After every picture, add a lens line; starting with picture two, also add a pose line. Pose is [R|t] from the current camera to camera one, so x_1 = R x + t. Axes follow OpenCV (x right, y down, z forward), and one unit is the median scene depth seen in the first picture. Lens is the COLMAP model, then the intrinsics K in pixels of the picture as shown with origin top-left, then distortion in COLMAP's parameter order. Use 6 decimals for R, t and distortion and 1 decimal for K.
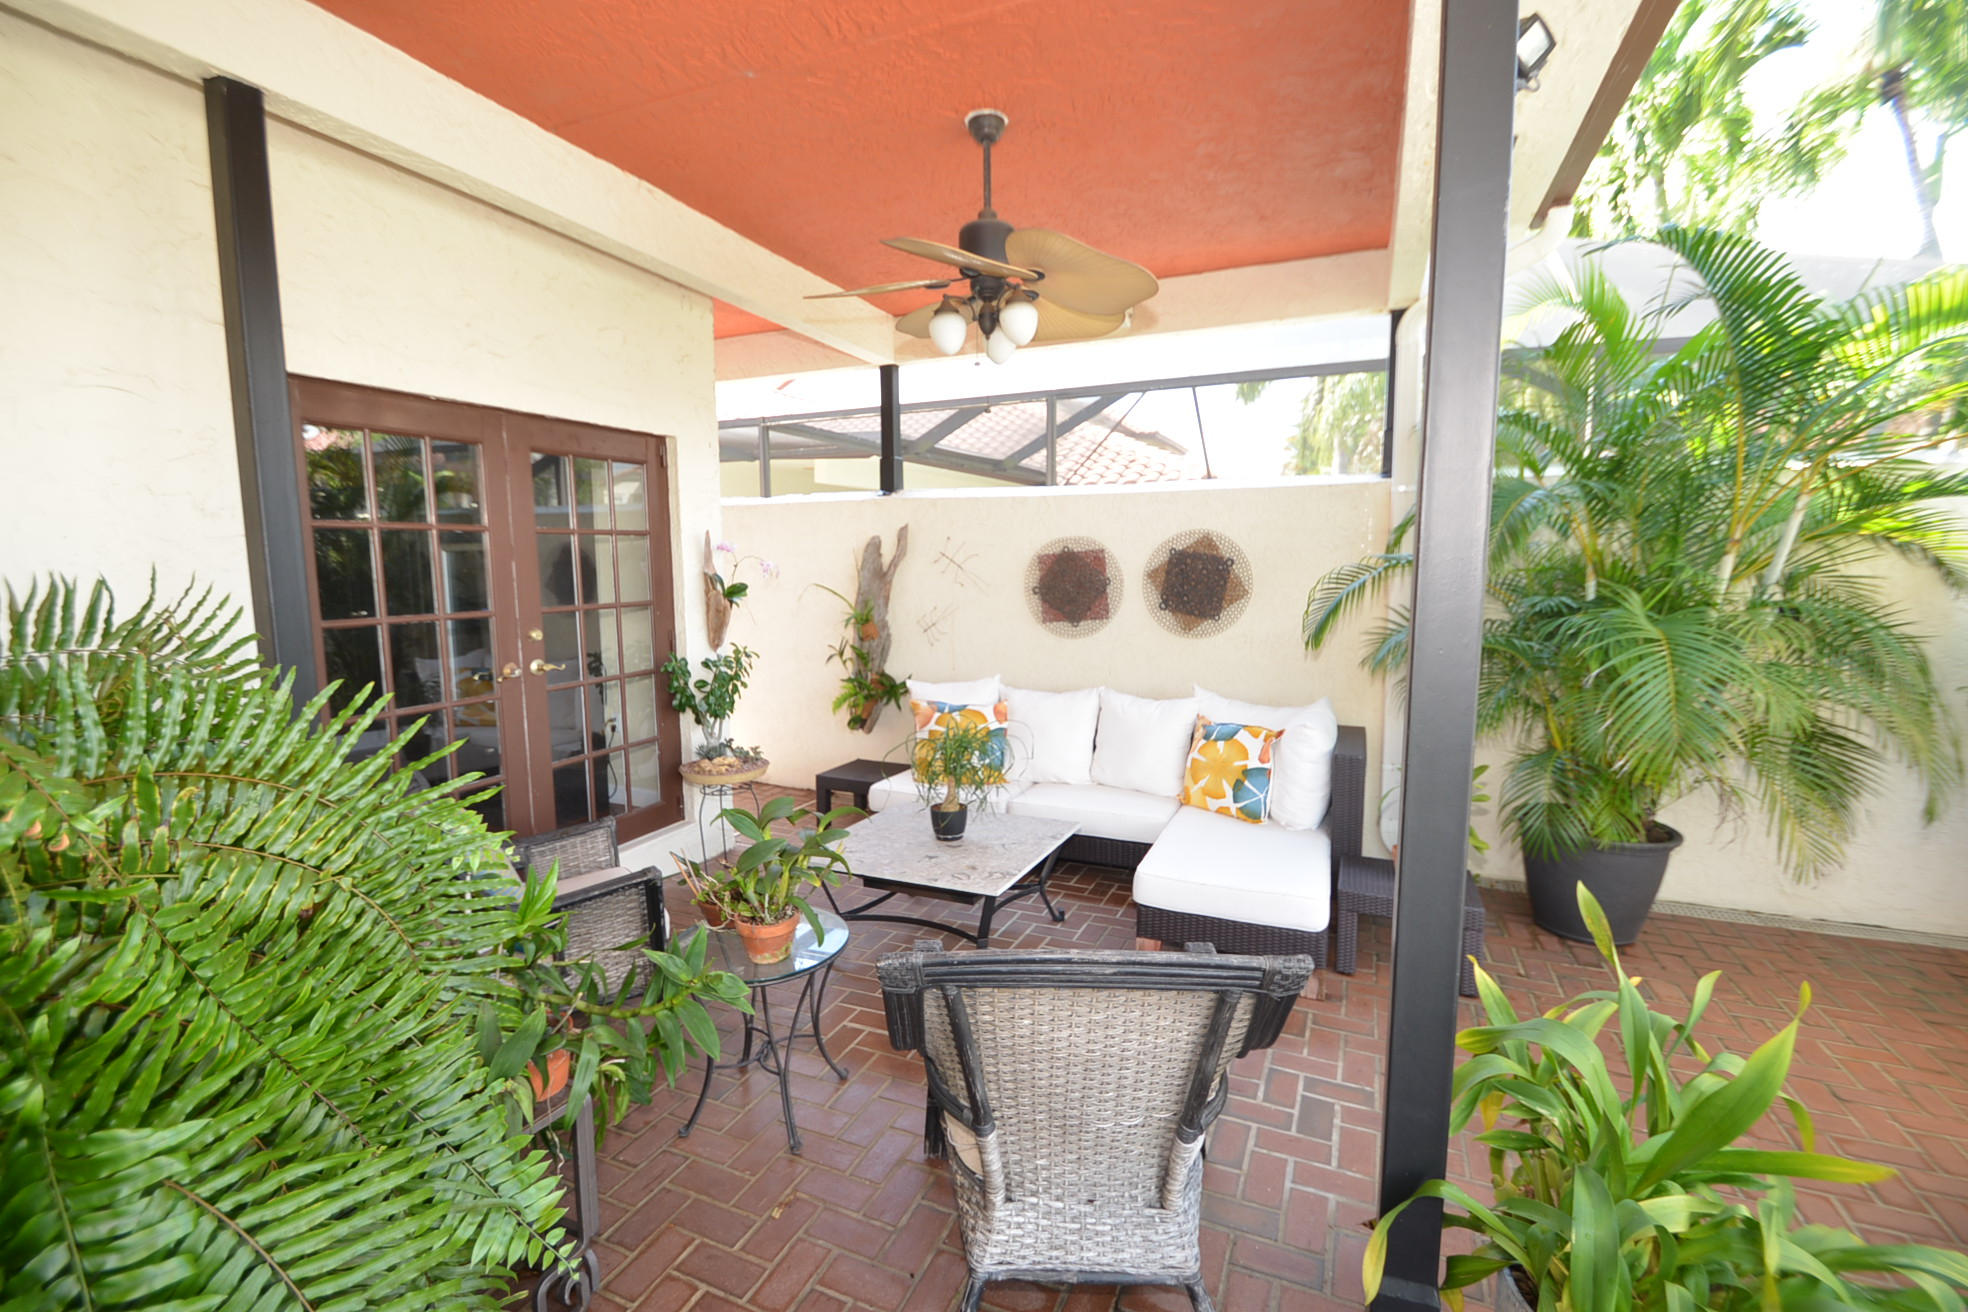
lens RADIAL K [[872.3, 0, 978.1], [0, 872.3, 653.0], [0, 0, 1]] dist [0.000212, -0.004724]
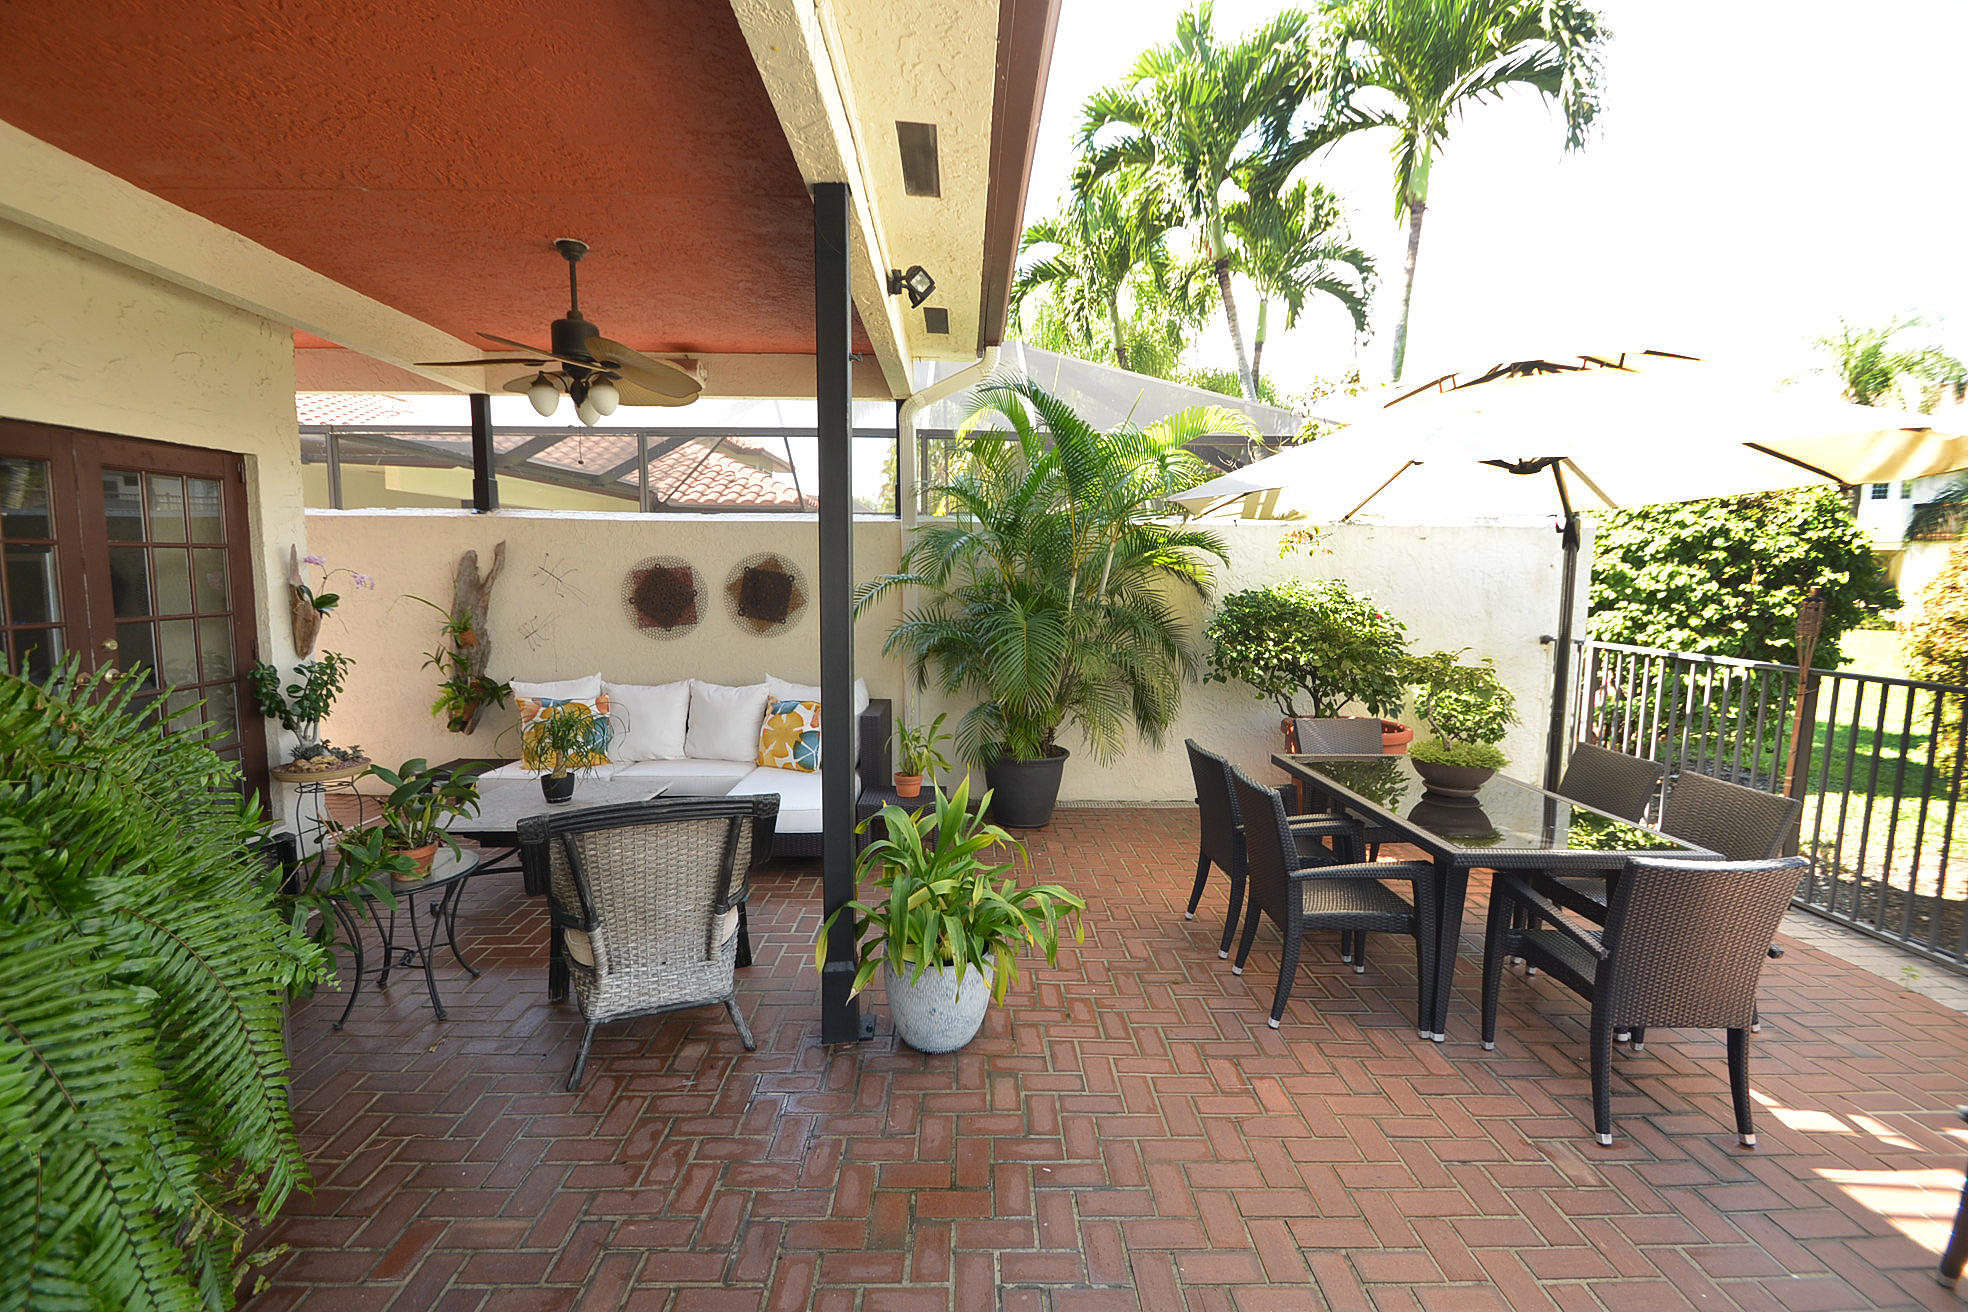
lens RADIAL K [[872.3, 0, 981.4], [0, 872.3, 659.5], [0, 0, 1]] dist [0.000212, -0.004724]
pose [[0.907964, -0.030981, 0.417902, 0.000302], [0.032759, 0.999459, 0.002920, 0.022967], [-0.417766, 0.011039, 0.908487, -0.300626]]
